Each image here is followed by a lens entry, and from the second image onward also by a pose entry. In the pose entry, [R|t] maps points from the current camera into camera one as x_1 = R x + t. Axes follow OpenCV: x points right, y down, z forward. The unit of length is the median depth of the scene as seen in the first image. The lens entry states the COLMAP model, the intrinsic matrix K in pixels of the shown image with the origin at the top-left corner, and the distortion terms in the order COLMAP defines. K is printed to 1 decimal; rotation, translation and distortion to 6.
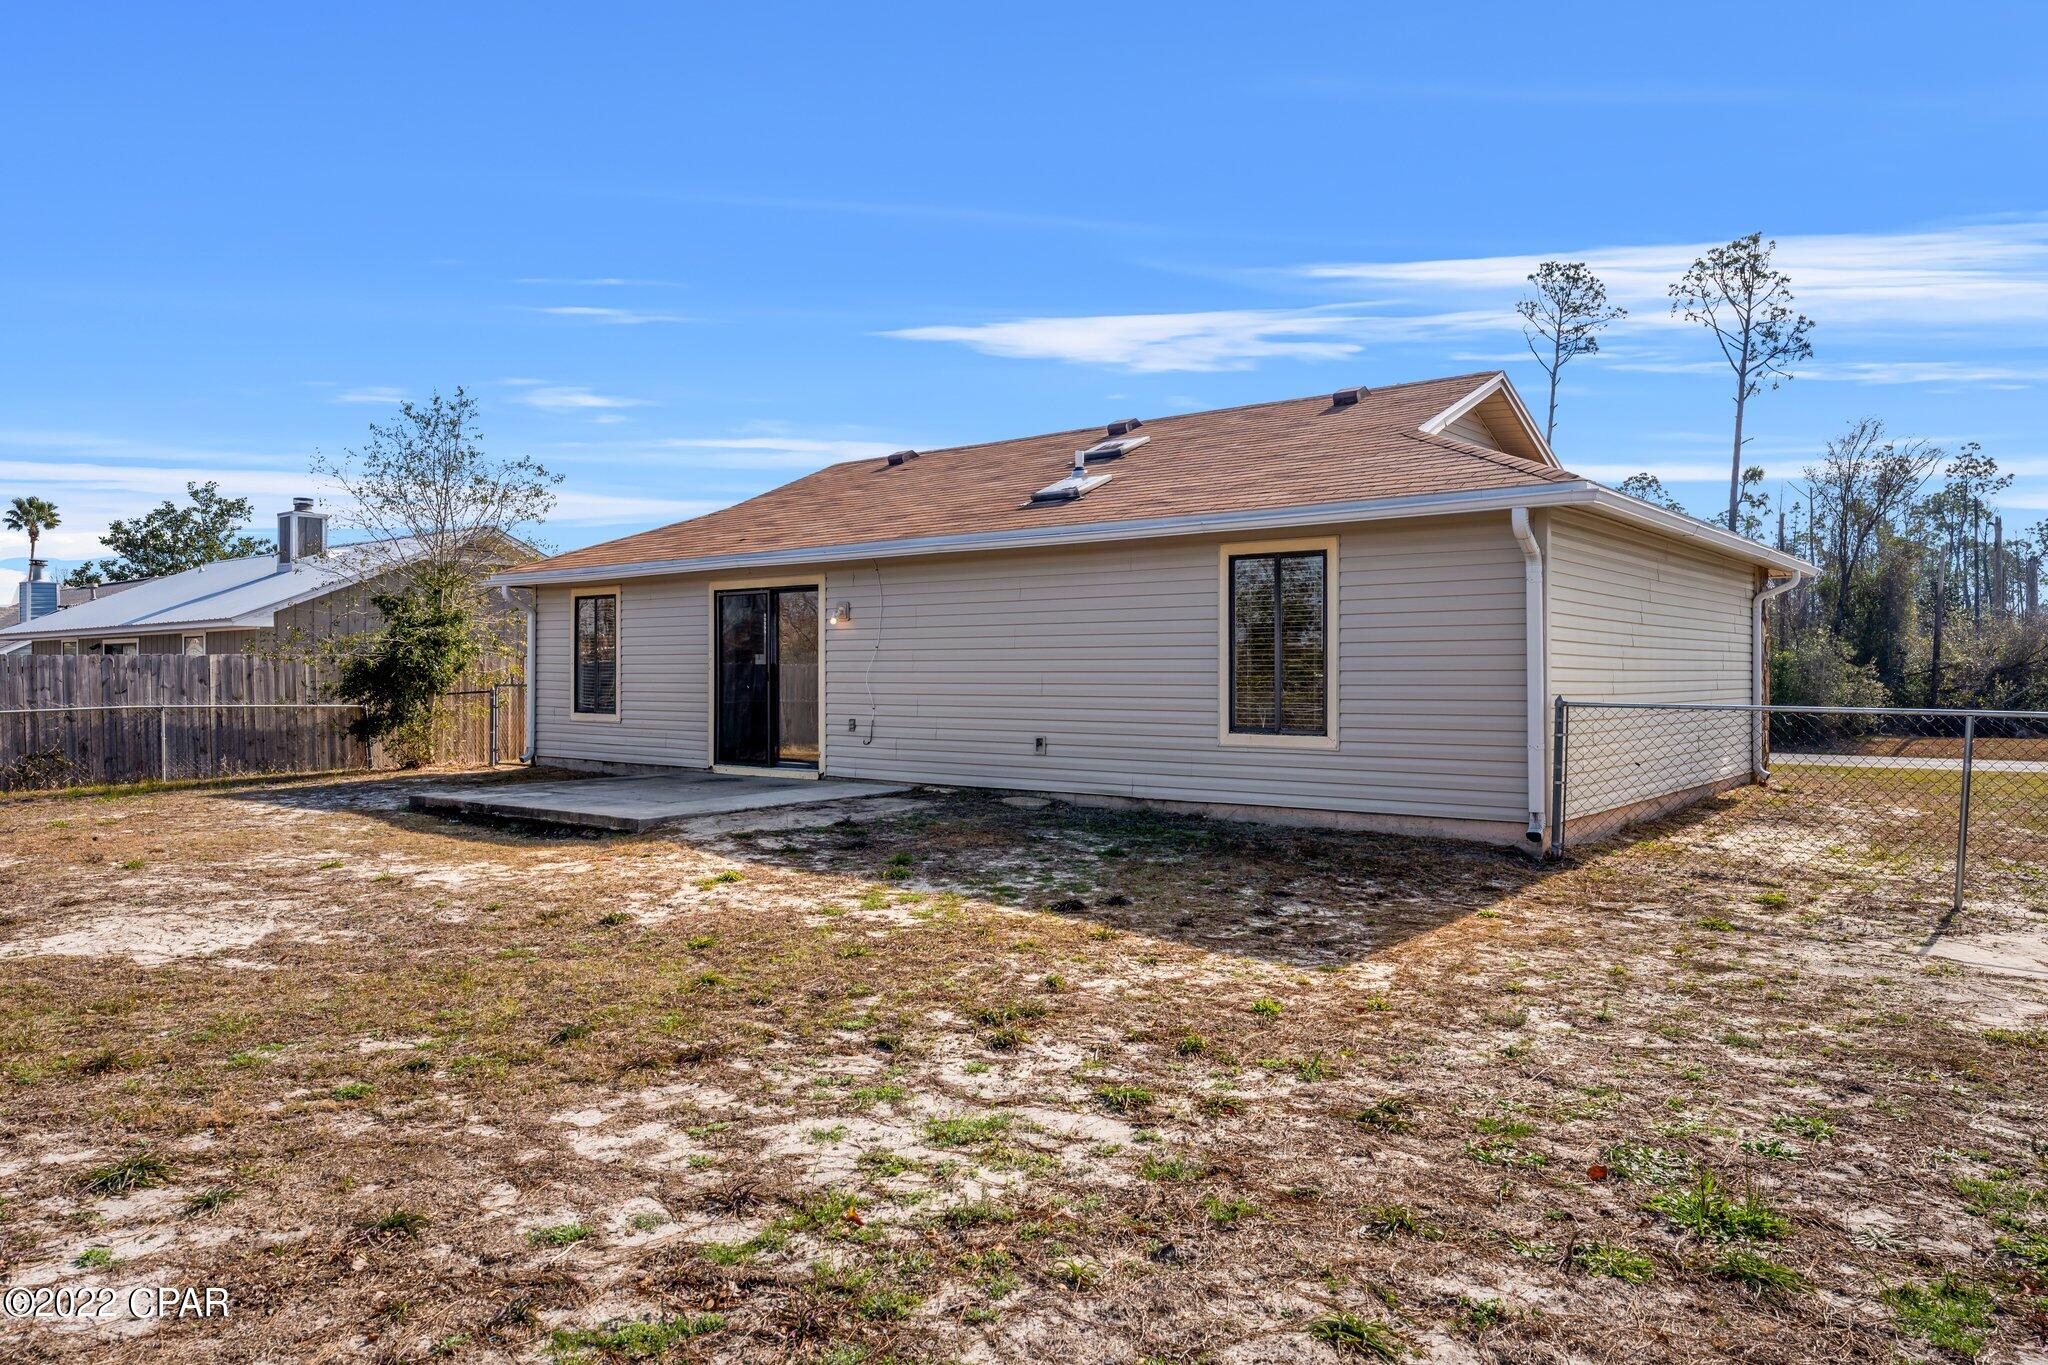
lens RADIAL K [[1329.3, 0, 1007.0], [0, 1329.3, 682.9], [0, 0, 1]] dist [-0.000244, -0.001792]
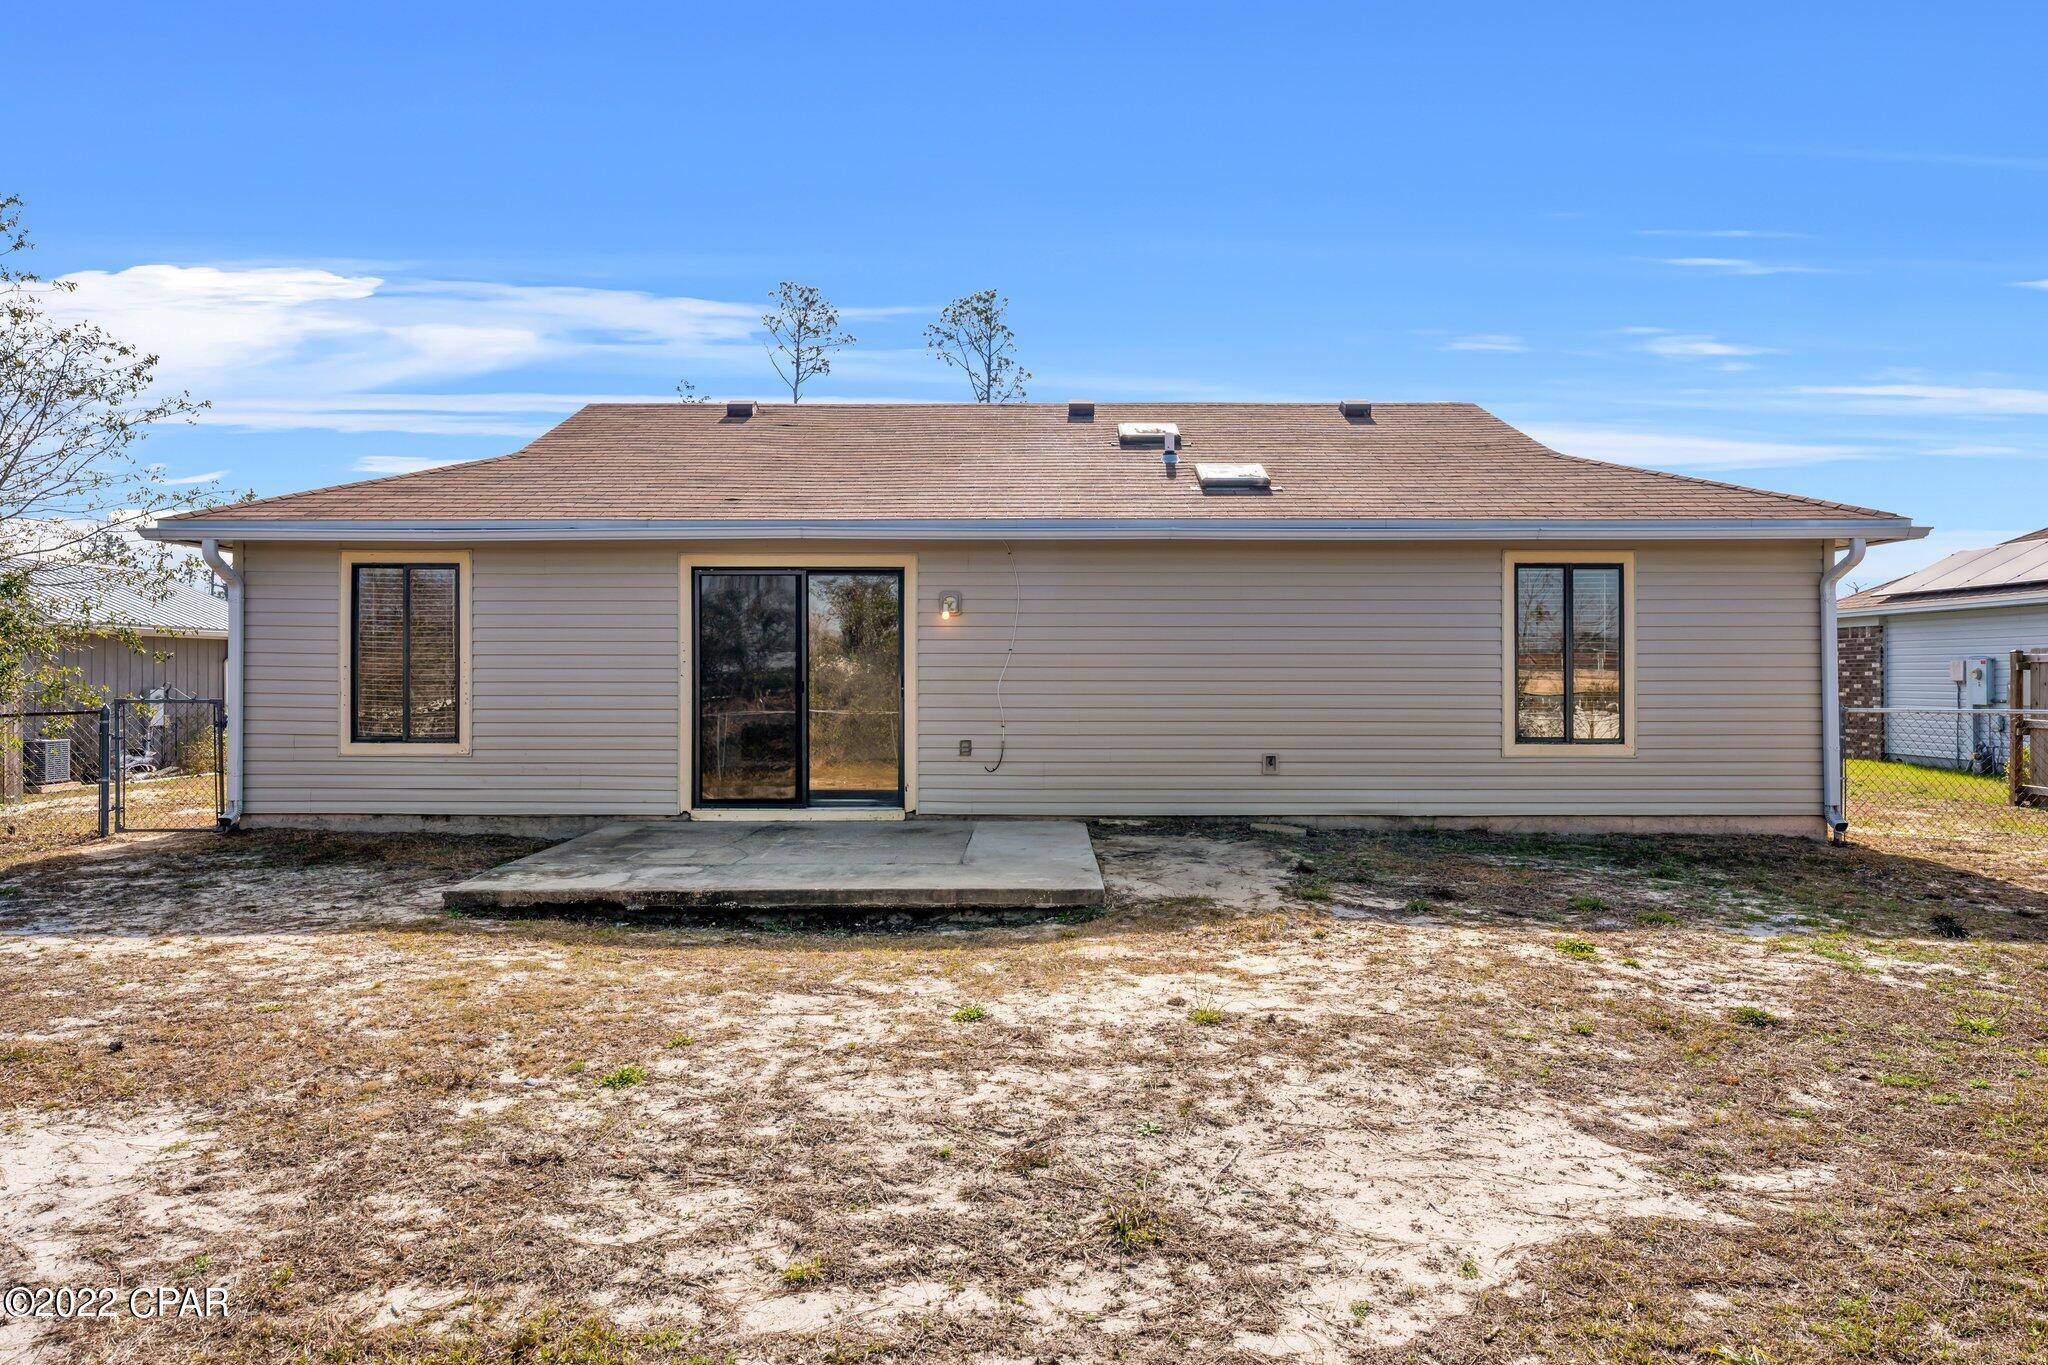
lens RADIAL K [[1329.3, 0, 1021.3], [0, 1329.3, 682.0], [0, 0, 1]] dist [-0.000244, -0.001792]
pose [[0.788511, 0.007590, 0.614973, -0.561247], [0.003262, 0.999858, -0.016523, 0.005642], [-0.615011, 0.015034, 0.788375, 0.347378]]
